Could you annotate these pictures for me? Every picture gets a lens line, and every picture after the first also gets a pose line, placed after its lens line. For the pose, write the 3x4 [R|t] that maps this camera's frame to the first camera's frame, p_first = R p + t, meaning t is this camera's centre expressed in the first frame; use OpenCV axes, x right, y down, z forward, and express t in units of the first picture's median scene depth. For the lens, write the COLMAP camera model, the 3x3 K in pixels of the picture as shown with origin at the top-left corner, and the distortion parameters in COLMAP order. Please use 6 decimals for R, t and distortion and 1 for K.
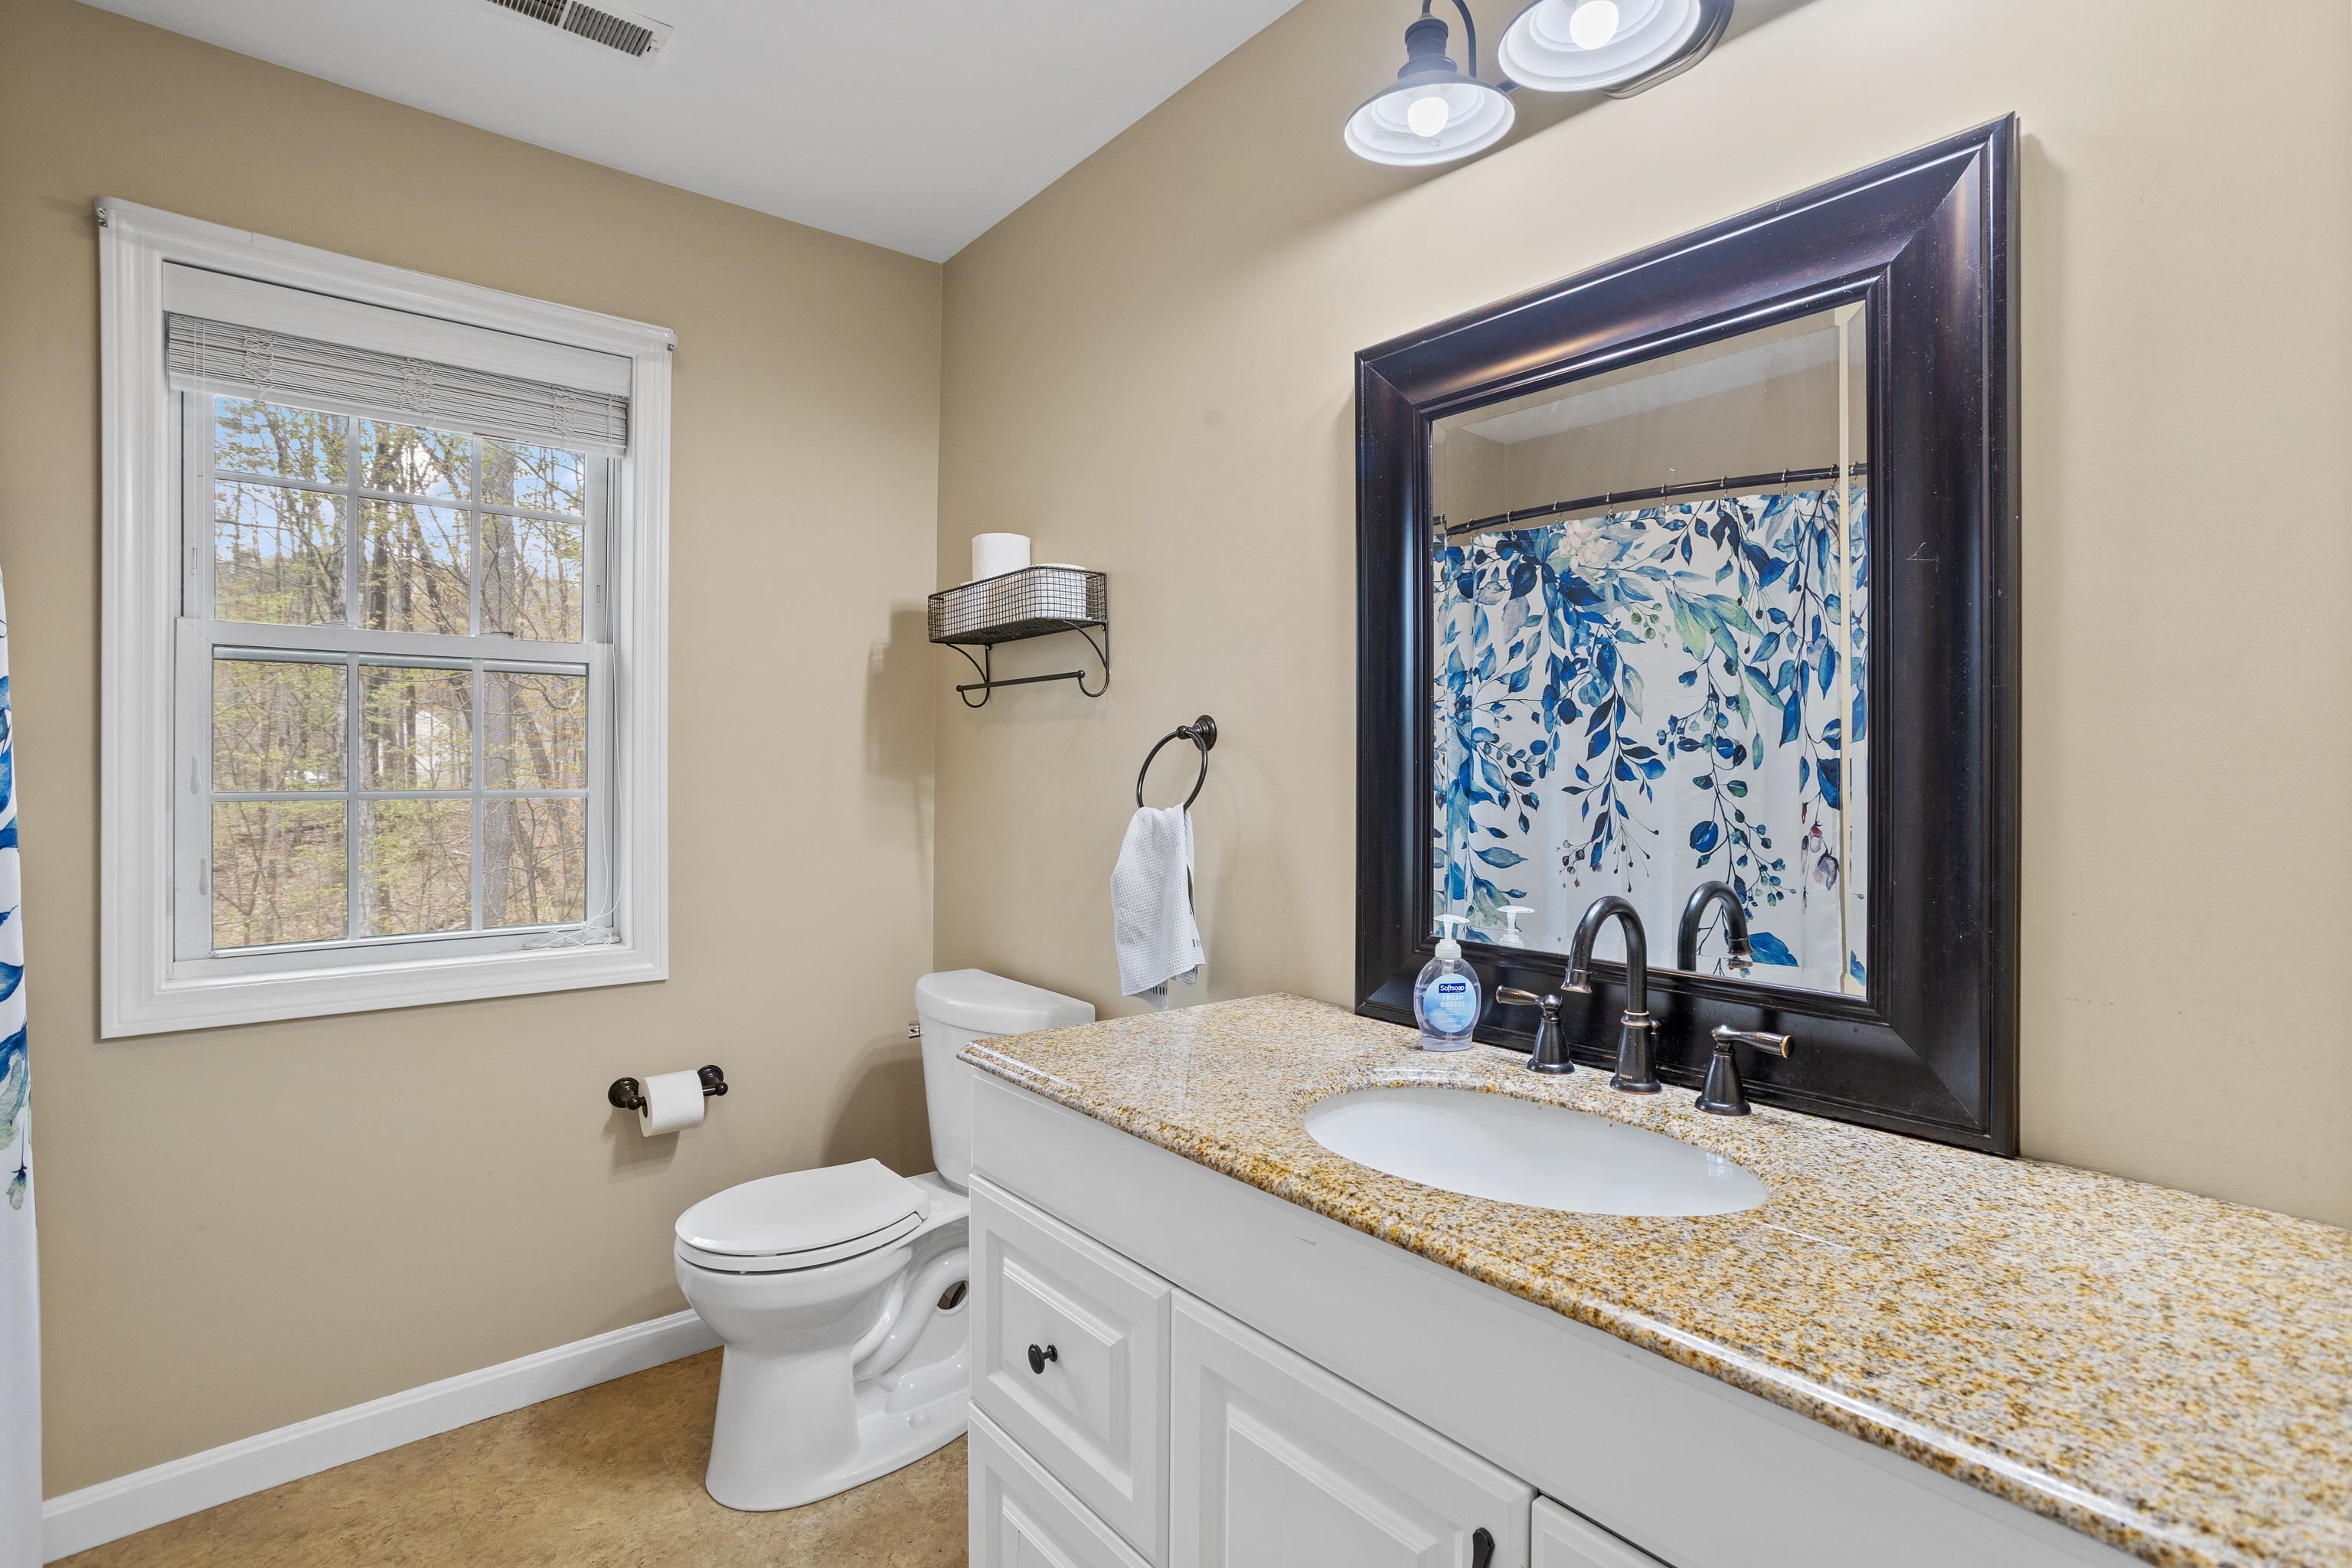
lens RADIAL K [[1133.9, 0, 1187.6], [0, 1133.9, 771.0], [0, 0, 1]] dist [-0.055756, 0.035875]
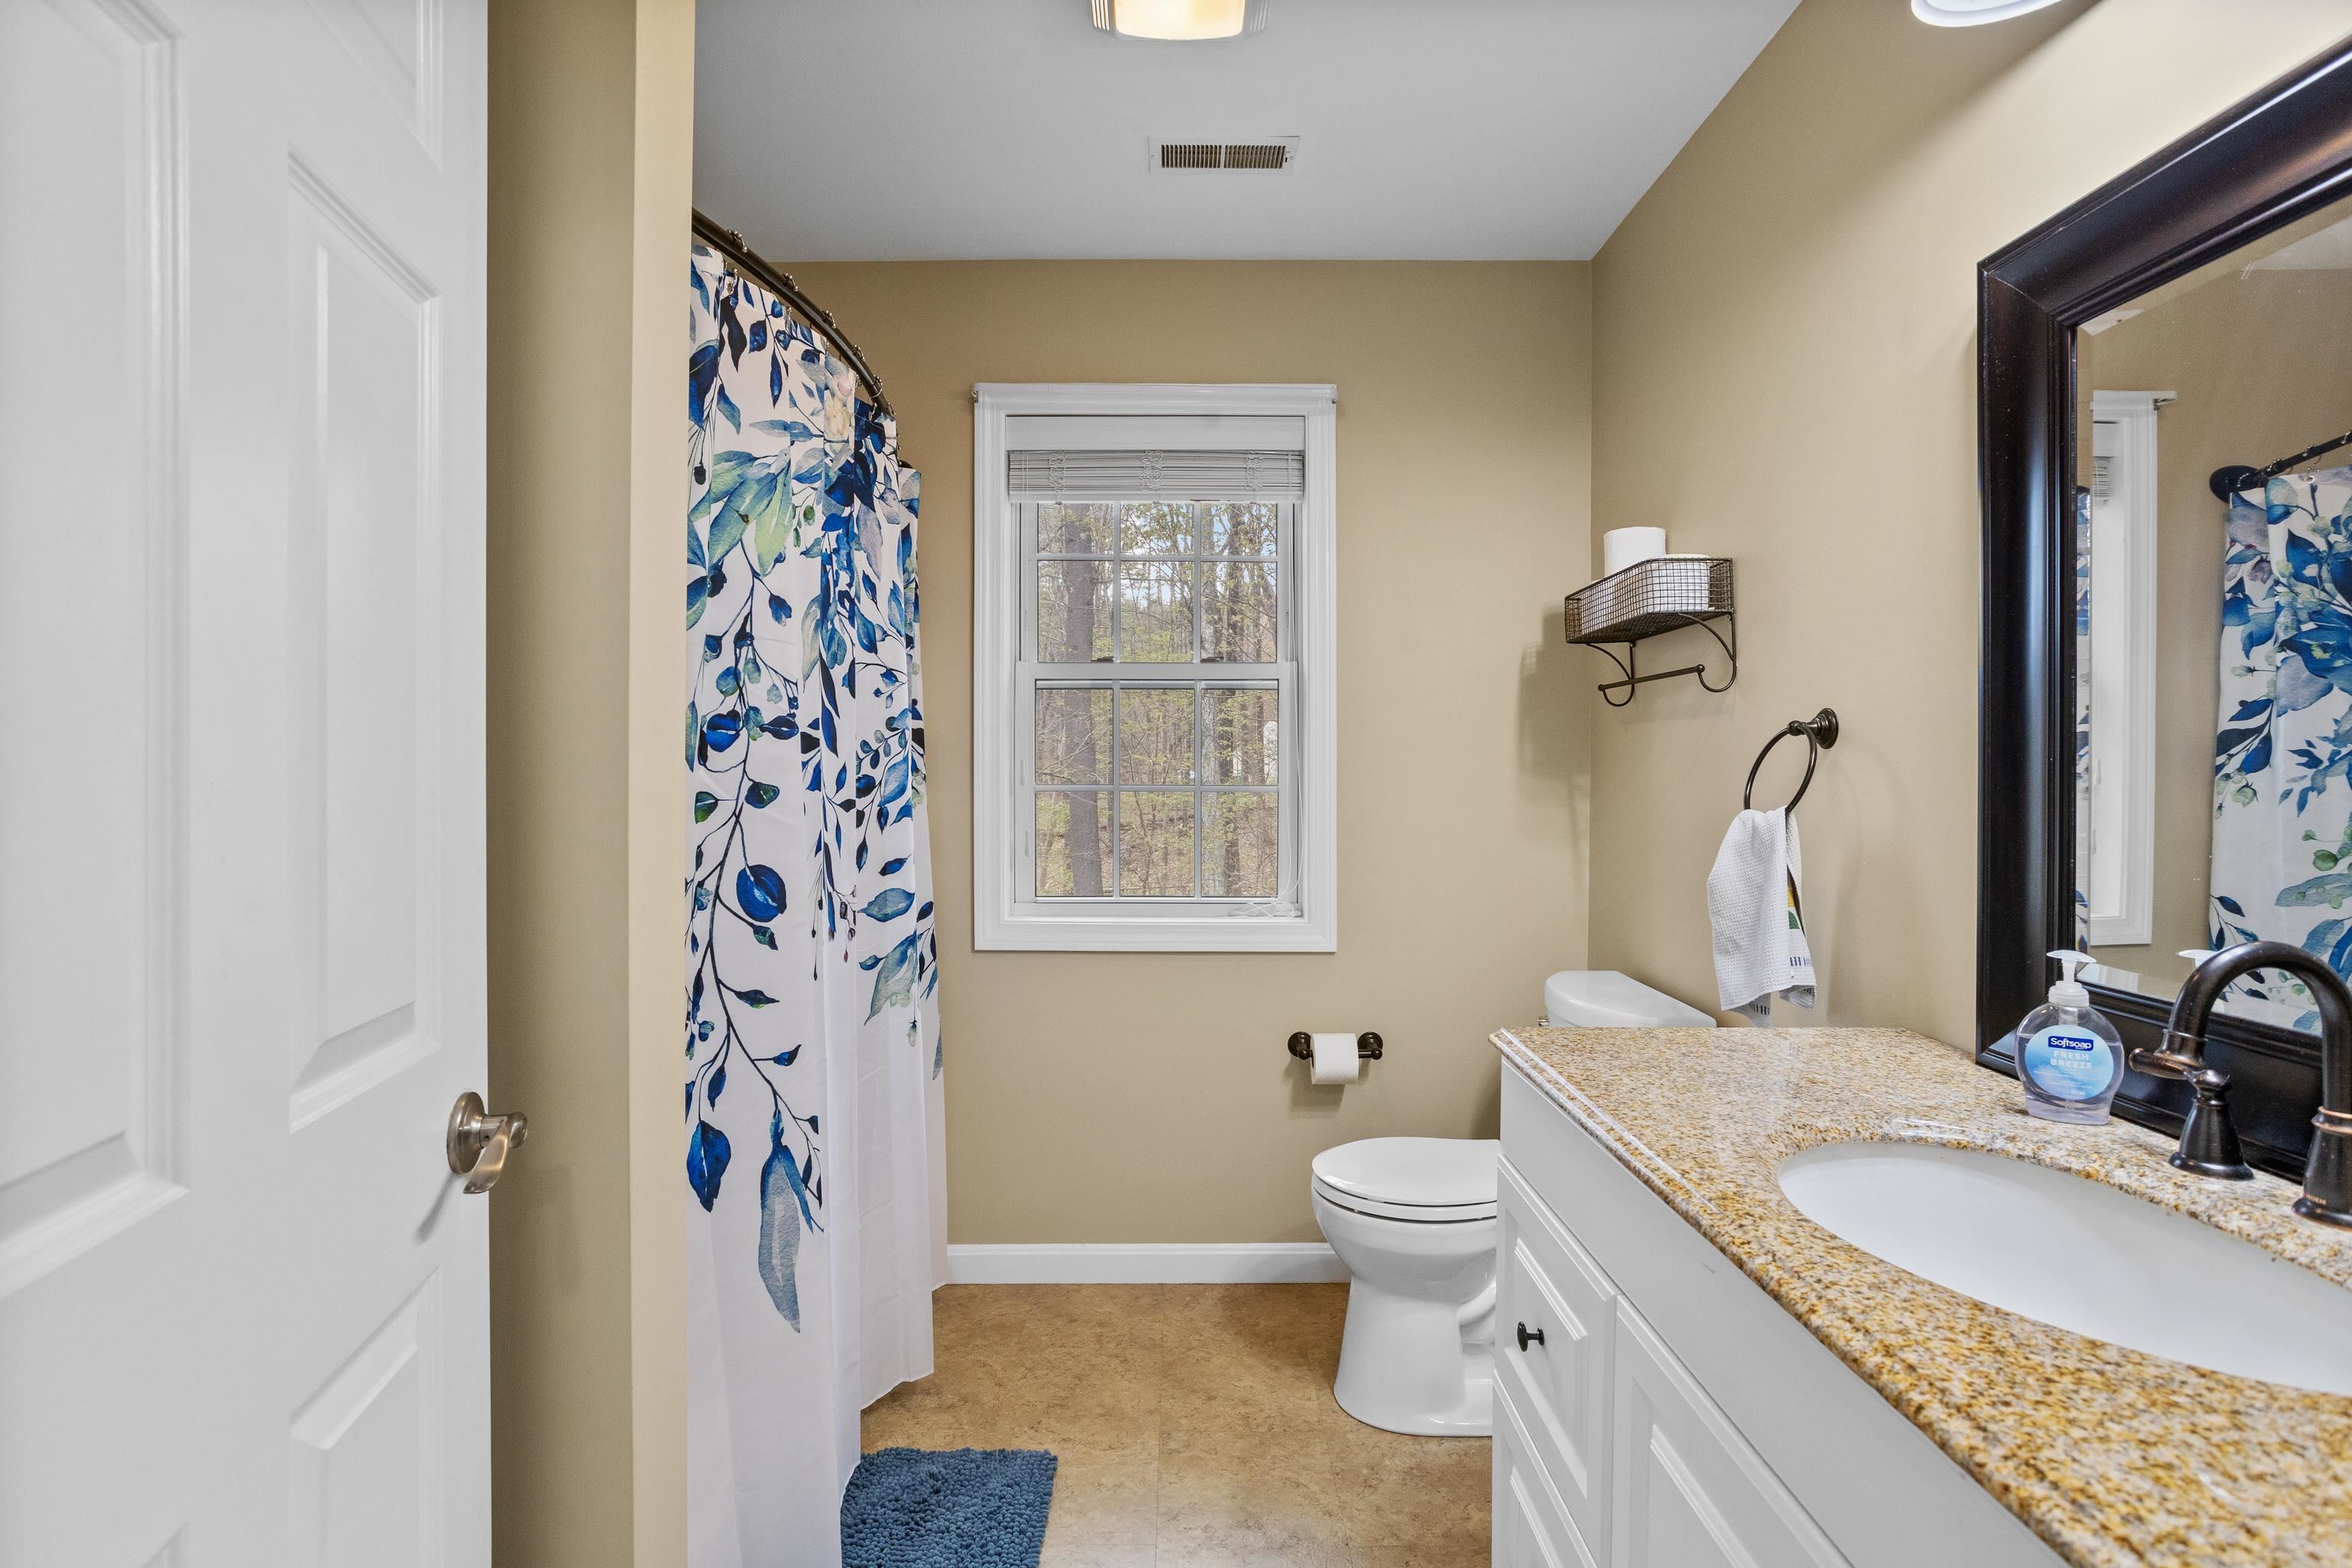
lens RADIAL K [[1127.1, 0, 1176.0], [0, 1127.1, 784.0], [0, 0, 1]] dist [-0.053946, 0.035186]
pose [[0.779935, 0.009288, -0.625792, 0.172646], [-0.002626, 0.999930, 0.011569, 0.001605], [0.625855, -0.007379, 0.779904, -0.000278]]
